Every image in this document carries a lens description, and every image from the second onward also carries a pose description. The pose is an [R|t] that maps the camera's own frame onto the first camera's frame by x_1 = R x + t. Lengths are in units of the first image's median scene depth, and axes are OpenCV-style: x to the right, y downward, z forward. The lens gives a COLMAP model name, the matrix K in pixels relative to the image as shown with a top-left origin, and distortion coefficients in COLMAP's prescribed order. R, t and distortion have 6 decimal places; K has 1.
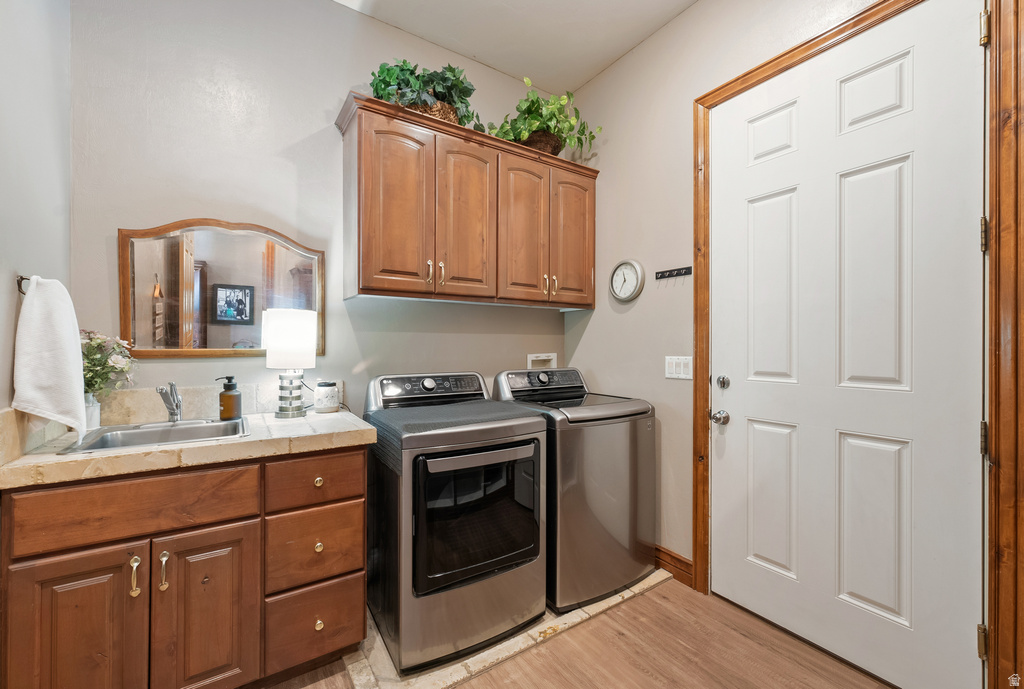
lens RADIAL K [[417.1, 0, 505.6], [0, 417.1, 345.7], [0, 0, 1]] dist [-0.000433, -0.000349]
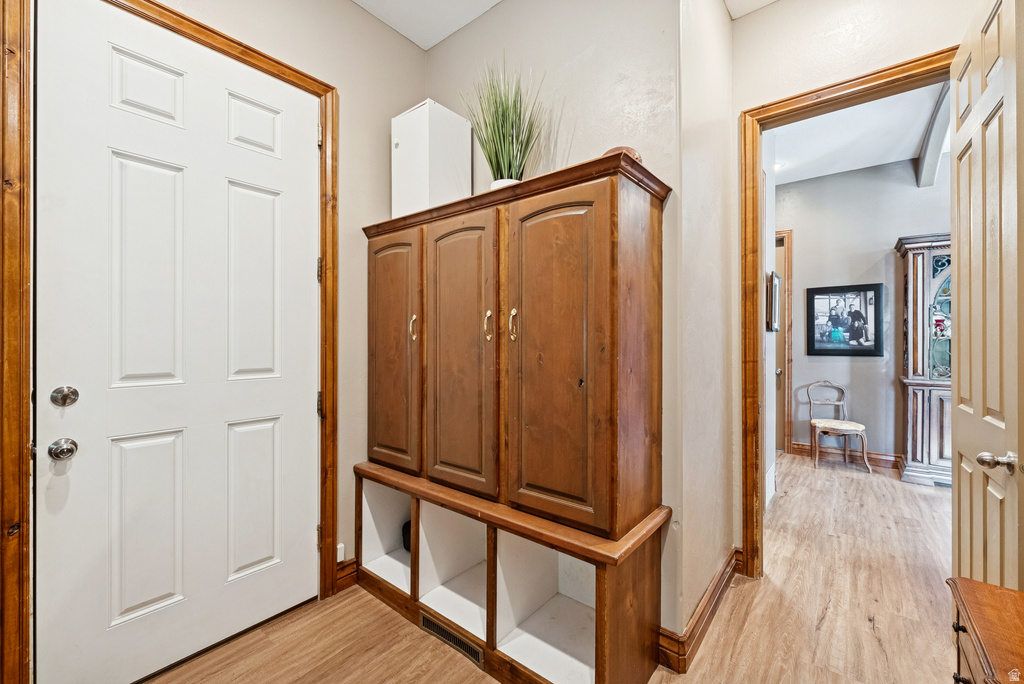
lens RADIAL K [[417.1, 0, 505.7], [0, 417.1, 340.4], [0, 0, 1]] dist [-0.000433, -0.000349]
pose [[-0.297047, 0.003545, 0.954856, -0.401261], [0.001591, 0.999994, -0.003217, 0.000611], [-0.954862, 0.000564, -0.297050, 0.623247]]
